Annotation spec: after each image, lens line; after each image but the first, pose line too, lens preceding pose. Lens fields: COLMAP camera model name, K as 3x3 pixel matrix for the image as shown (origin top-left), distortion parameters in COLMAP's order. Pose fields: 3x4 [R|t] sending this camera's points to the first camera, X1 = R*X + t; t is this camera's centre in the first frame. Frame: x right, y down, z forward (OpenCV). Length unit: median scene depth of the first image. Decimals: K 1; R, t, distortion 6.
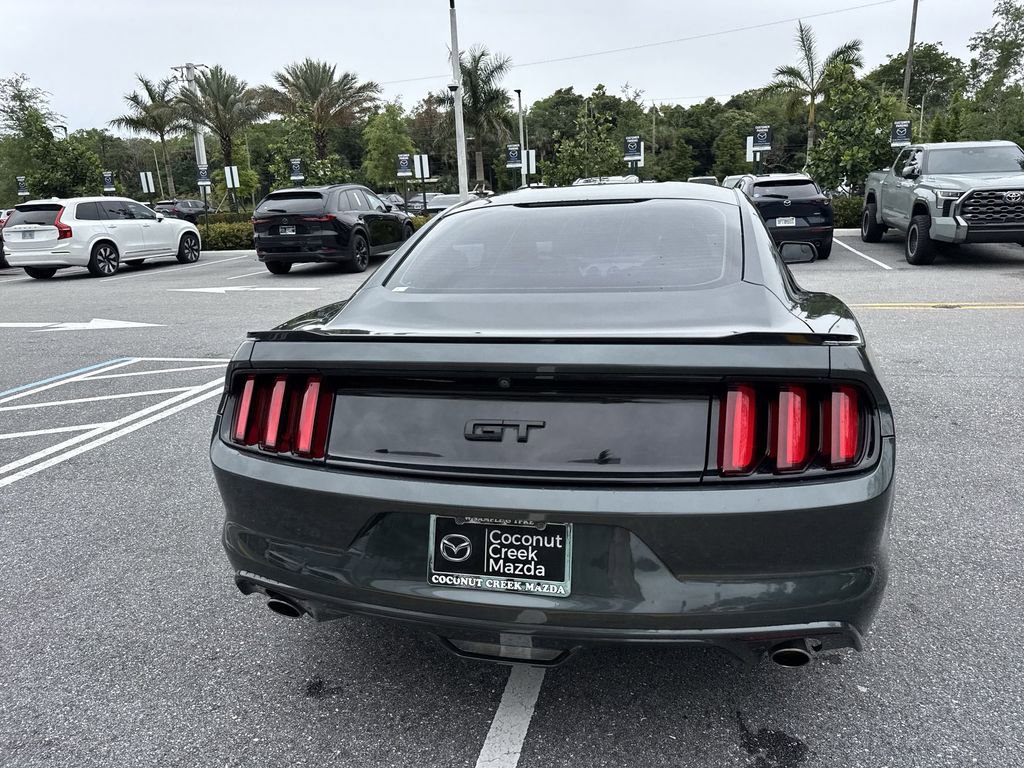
lens RADIAL K [[721.8, 0, 509.1], [0, 721.8, 373.5], [0, 0, 1]] dist [0.034527, -0.046288]
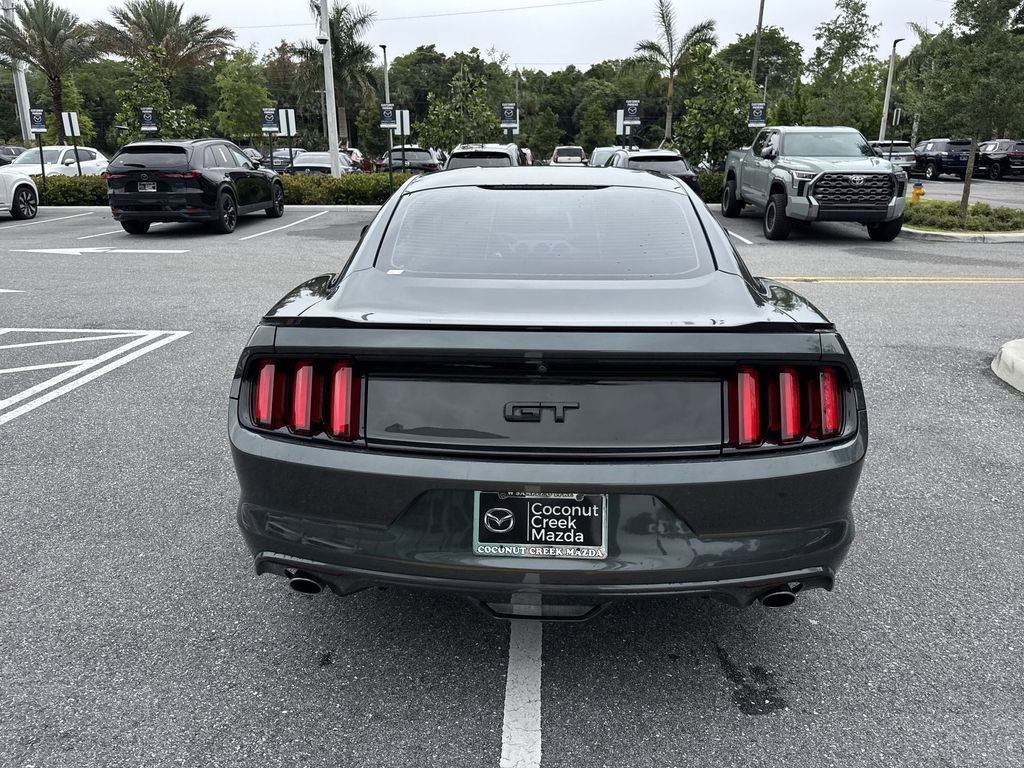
lens RADIAL K [[721.8, 0, 501.2], [0, 721.8, 376.4], [0, 0, 1]] dist [0.034527, -0.046288]
pose [[0.984202, -0.012477, 0.176609, -0.039083], [0.003149, 0.998590, 0.052997, -0.004838], [-0.177021, -0.051603, 0.982853, -0.008337]]
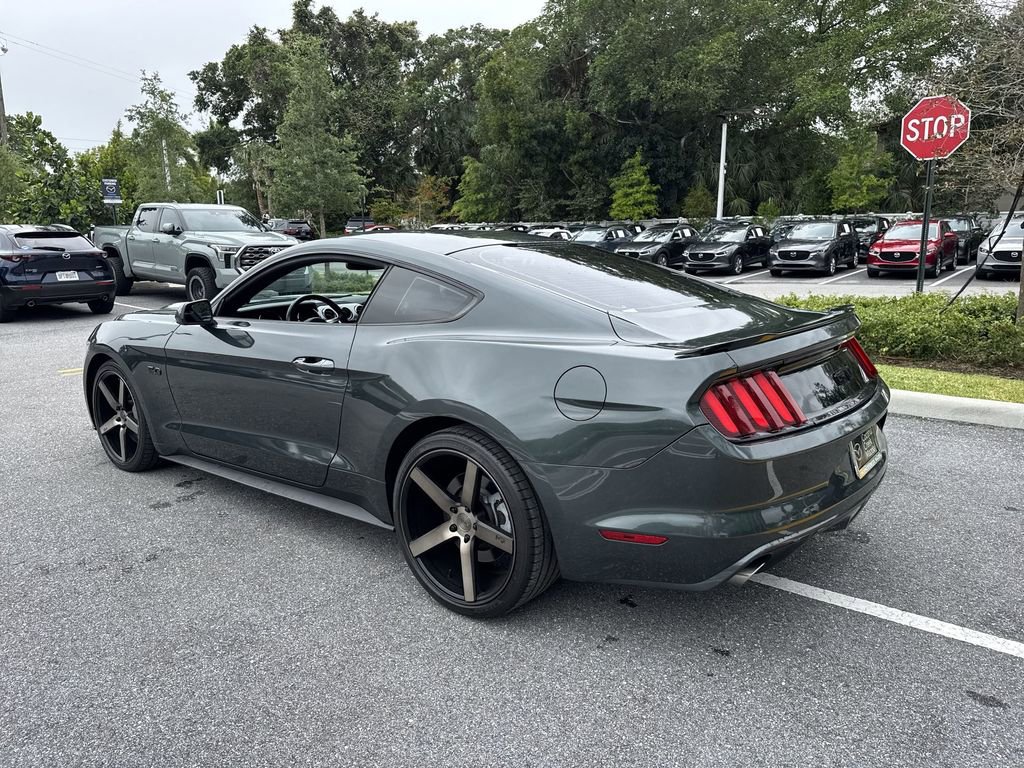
lens RADIAL K [[721.8, 0, 497.0], [0, 721.8, 381.2], [0, 0, 1]] dist [0.034527, -0.046288]
pose [[0.445177, -0.145228, 0.883587, -0.254833], [0.203545, 0.977341, 0.058086, -0.022922], [-0.872002, 0.153991, 0.464650, 0.129801]]
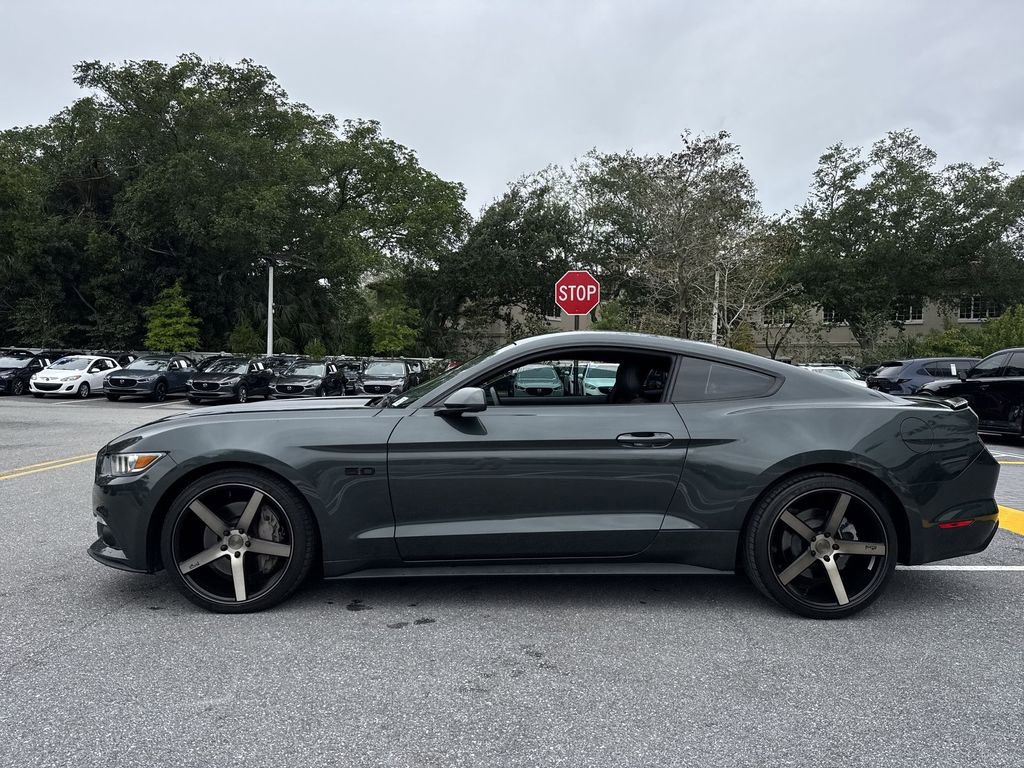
lens RADIAL K [[721.8, 0, 509.3], [0, 721.8, 379.8], [0, 0, 1]] dist [0.034527, -0.046288]
pose [[-0.240593, 0.029942, 0.970164, -0.316551], [0.212730, 0.976849, 0.022607, -0.061973], [-0.947027, 0.211822, -0.241392, 0.382460]]
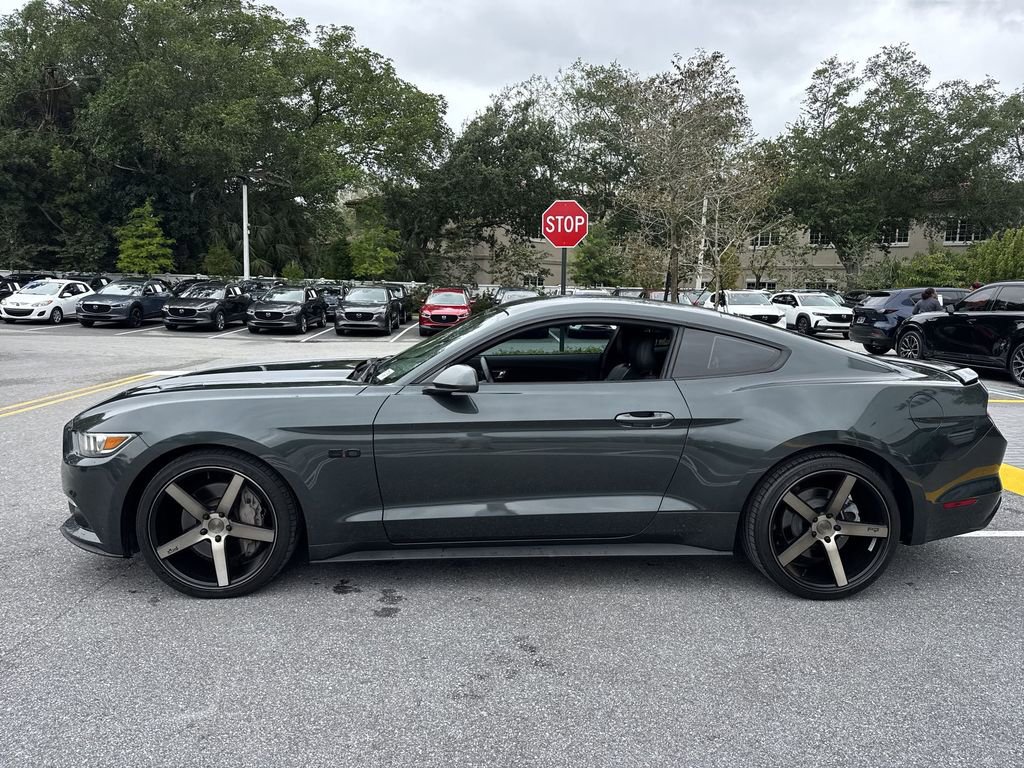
lens RADIAL K [[721.8, 0, 509.0], [0, 721.8, 379.6], [0, 0, 1]] dist [0.034527, -0.046288]
pose [[-0.263538, -0.077450, 0.961535, -0.300619], [0.210365, 0.968167, 0.135641, -0.080749], [-0.941432, 0.238020, -0.238856, 0.377614]]
